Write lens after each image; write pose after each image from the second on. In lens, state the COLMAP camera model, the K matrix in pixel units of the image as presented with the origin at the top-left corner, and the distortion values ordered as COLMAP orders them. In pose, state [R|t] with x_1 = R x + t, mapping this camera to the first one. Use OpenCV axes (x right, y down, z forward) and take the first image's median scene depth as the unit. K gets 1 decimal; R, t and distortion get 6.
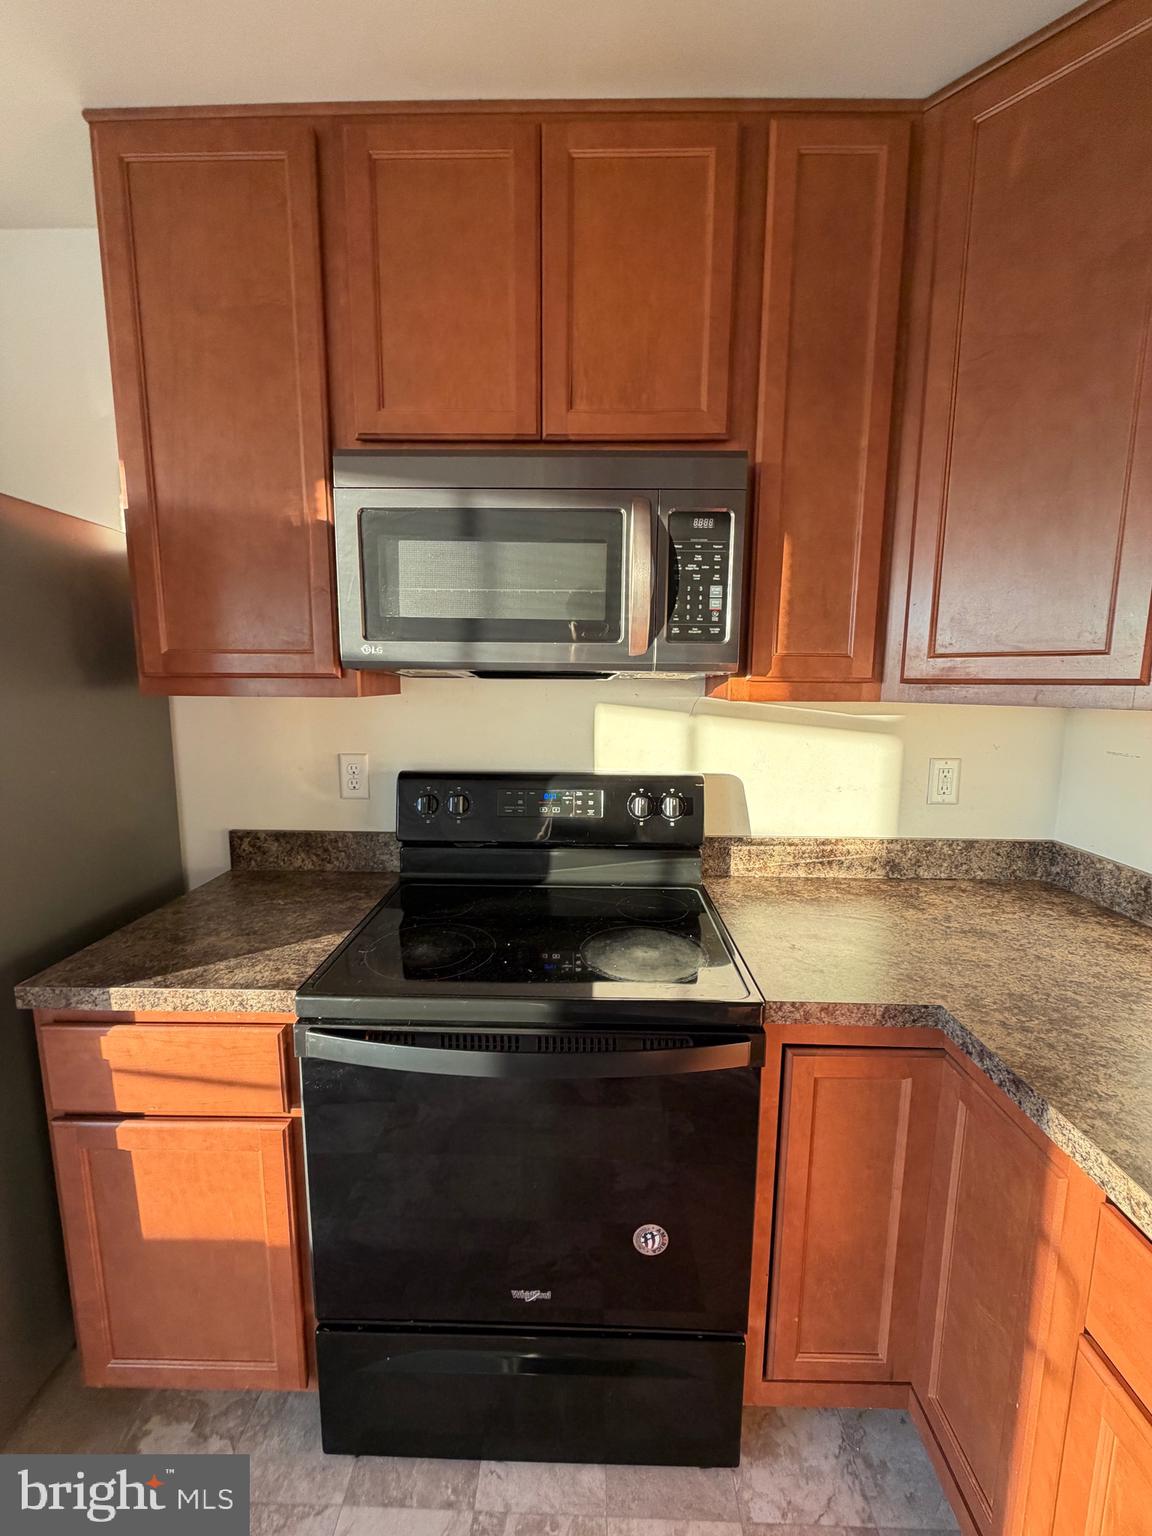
lens RADIAL K [[610.8, 0, 578.4], [0, 610.8, 762.9], [0, 0, 1]] dist [-0.002376, 0.001090]
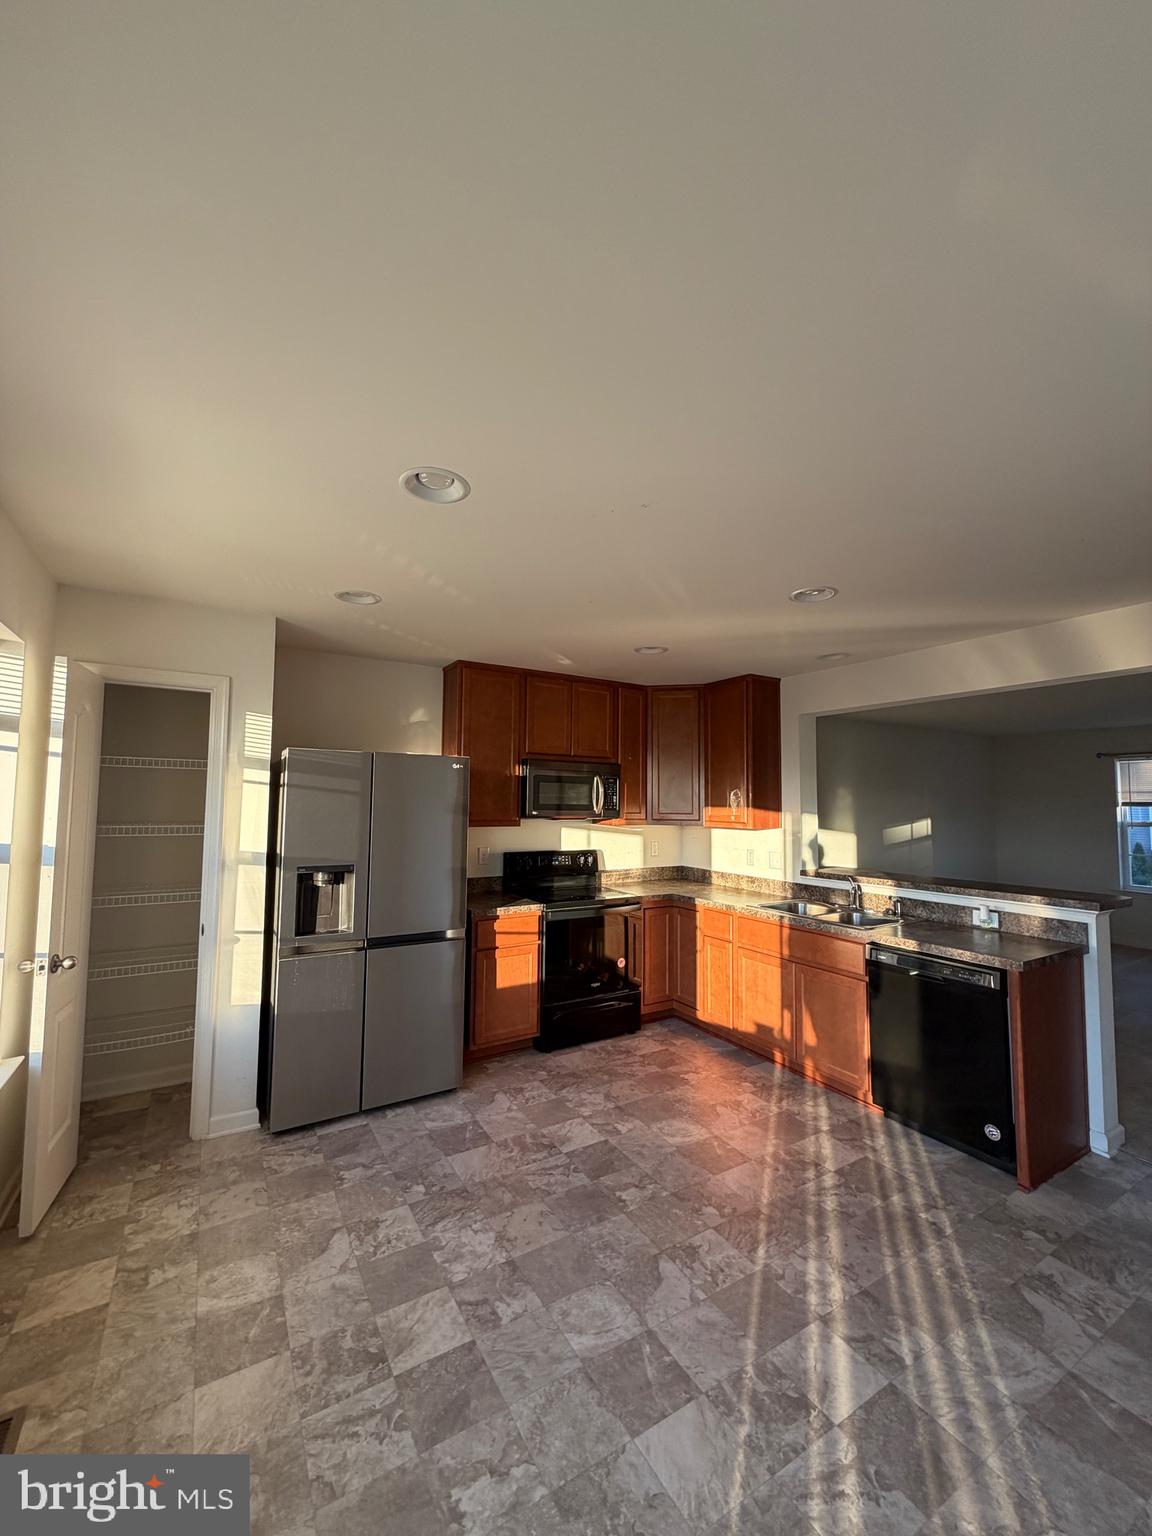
lens RADIAL K [[610.8, 0, 576.7], [0, 610.8, 765.1], [0, 0, 1]] dist [-0.002376, 0.001090]
pose [[0.844631, 0.034068, 0.534264, -2.031350], [0.069712, 0.982477, -0.172858, 0.168364], [-0.530791, 0.183246, 0.827455, -2.092788]]
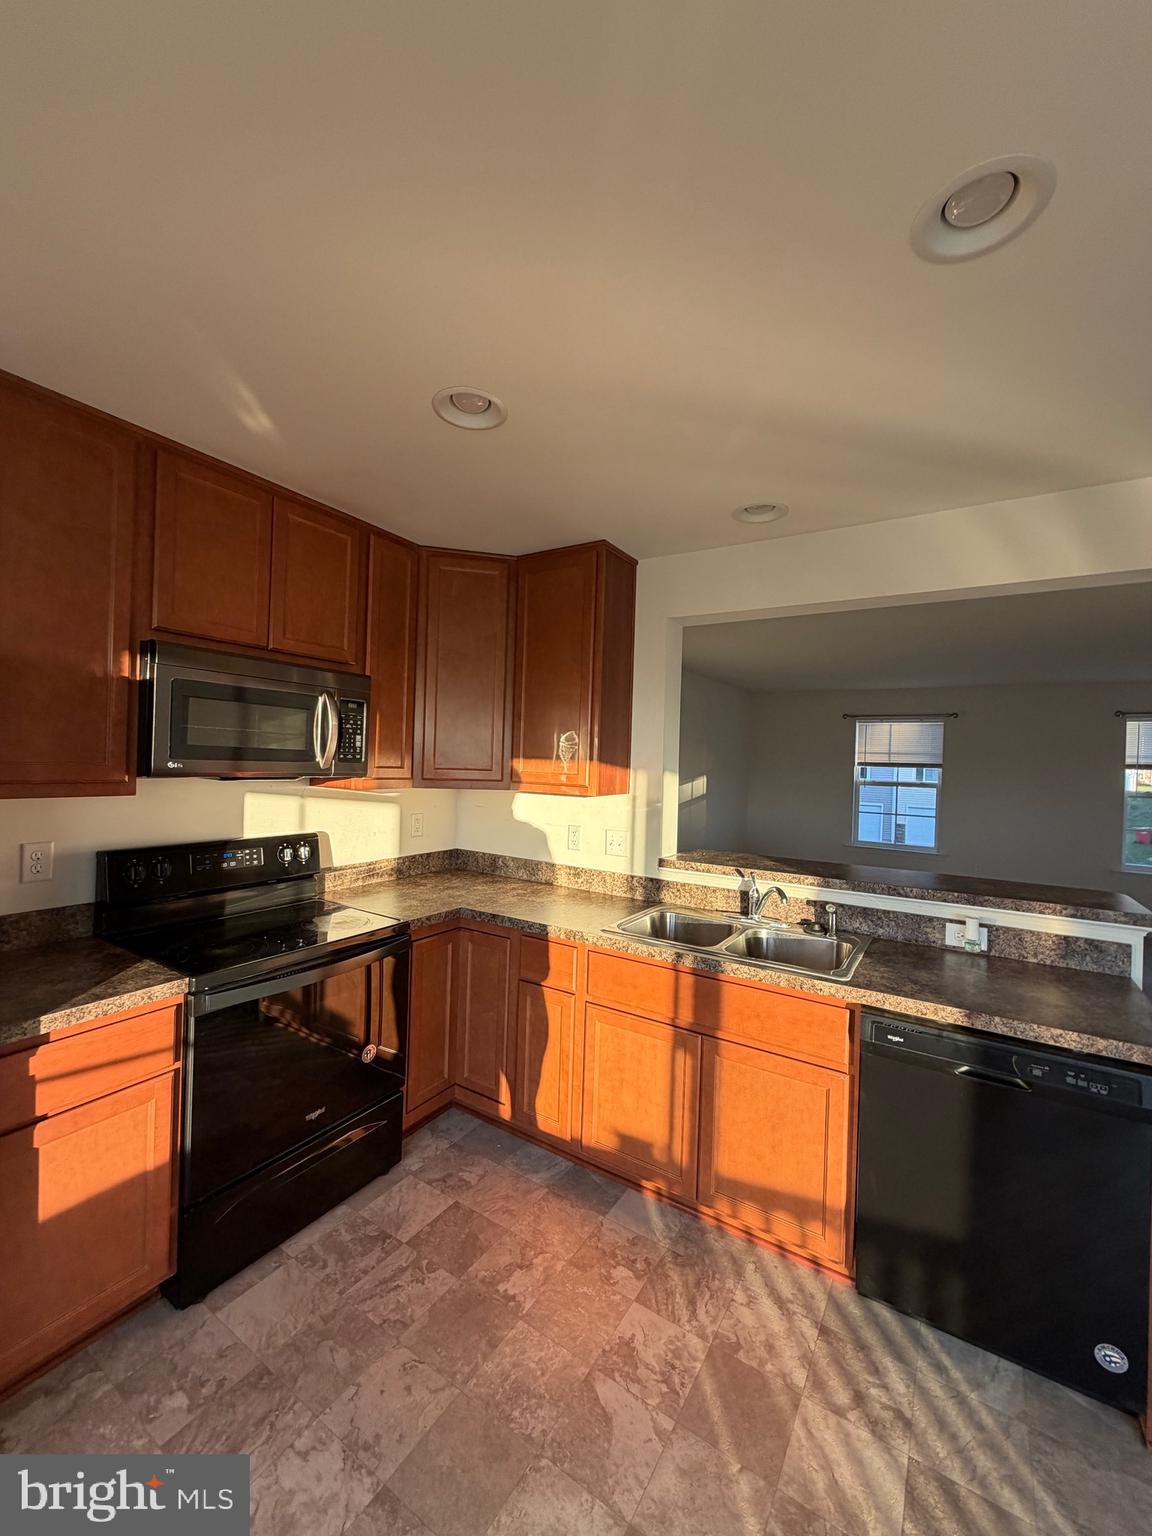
lens RADIAL K [[610.8, 0, 577.0], [0, 610.8, 763.4], [0, 0, 1]] dist [-0.002376, 0.001090]
pose [[0.519287, 0.005071, 0.854585, -1.142446], [0.089623, 0.994145, -0.060358, -0.003537], [-0.849887, 0.107934, 0.515792, -0.680824]]
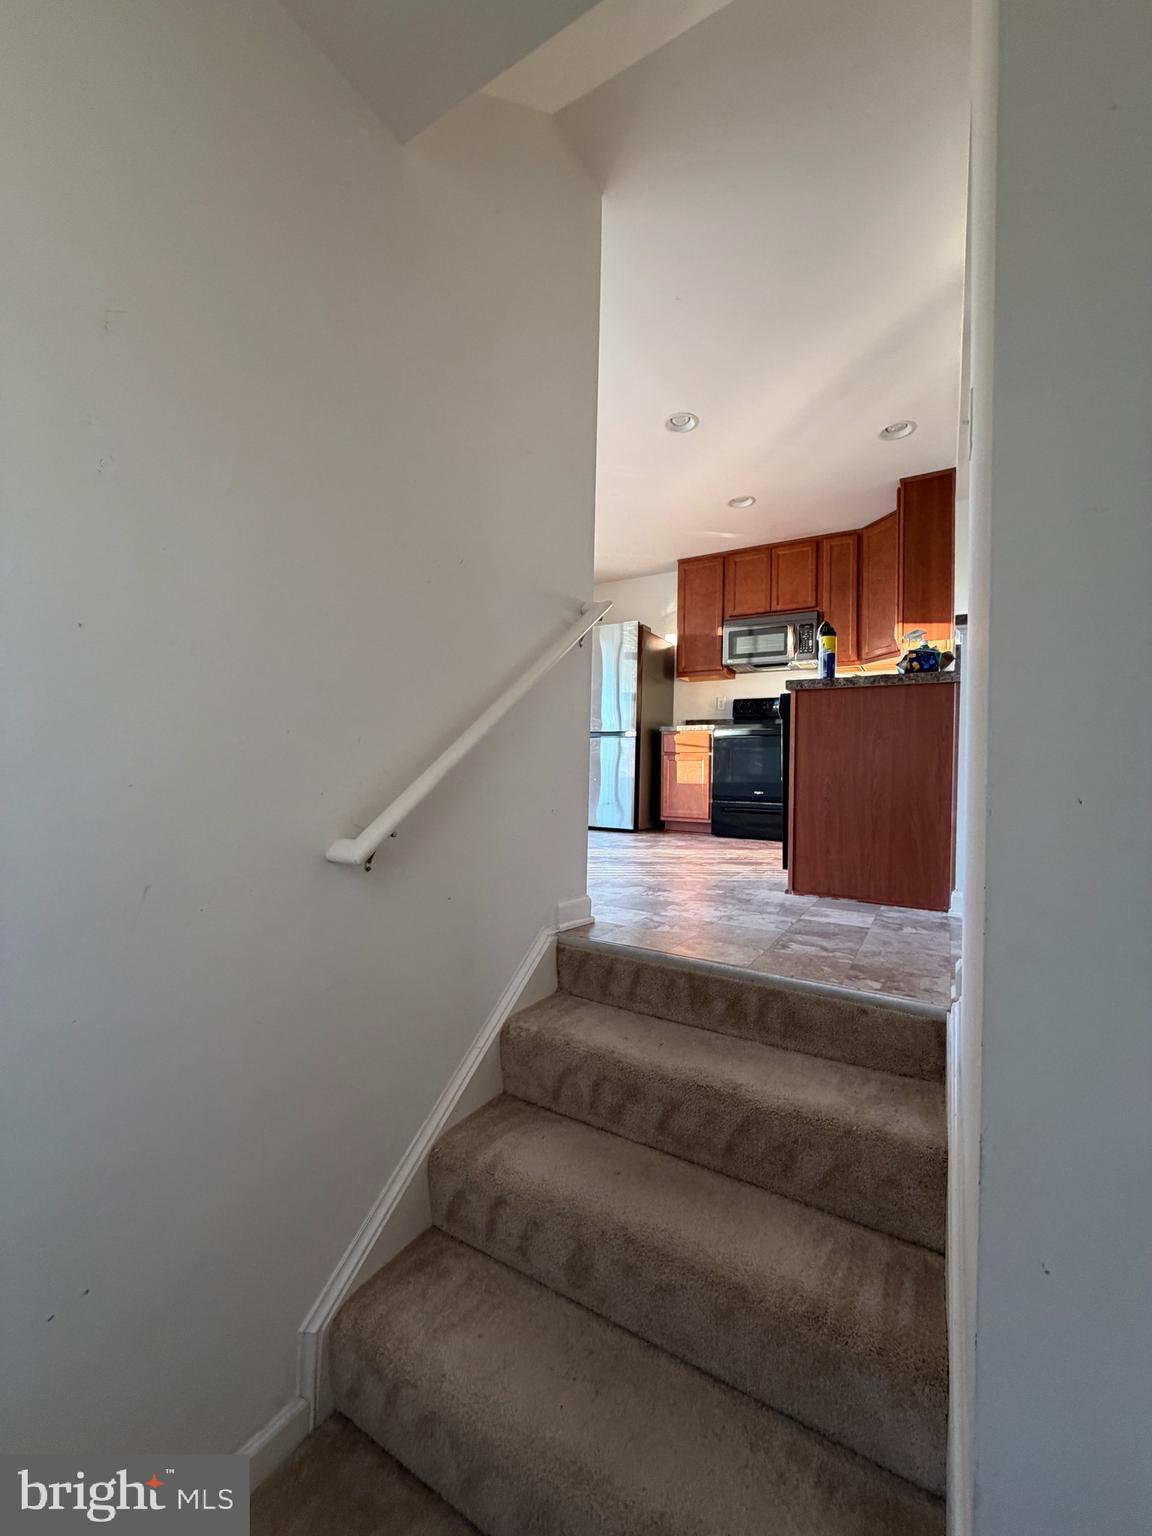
lens RADIAL K [[610.8, 0, 584.4], [0, 610.8, 772.4], [0, 0, 1]] dist [-0.002376, 0.001090]
pose [[0.877278, 0.008145, -0.479914, 0.886465], [-0.077322, 0.989195, -0.124554, 1.263341], [0.473714, 0.146376, 0.868429, -3.290992]]
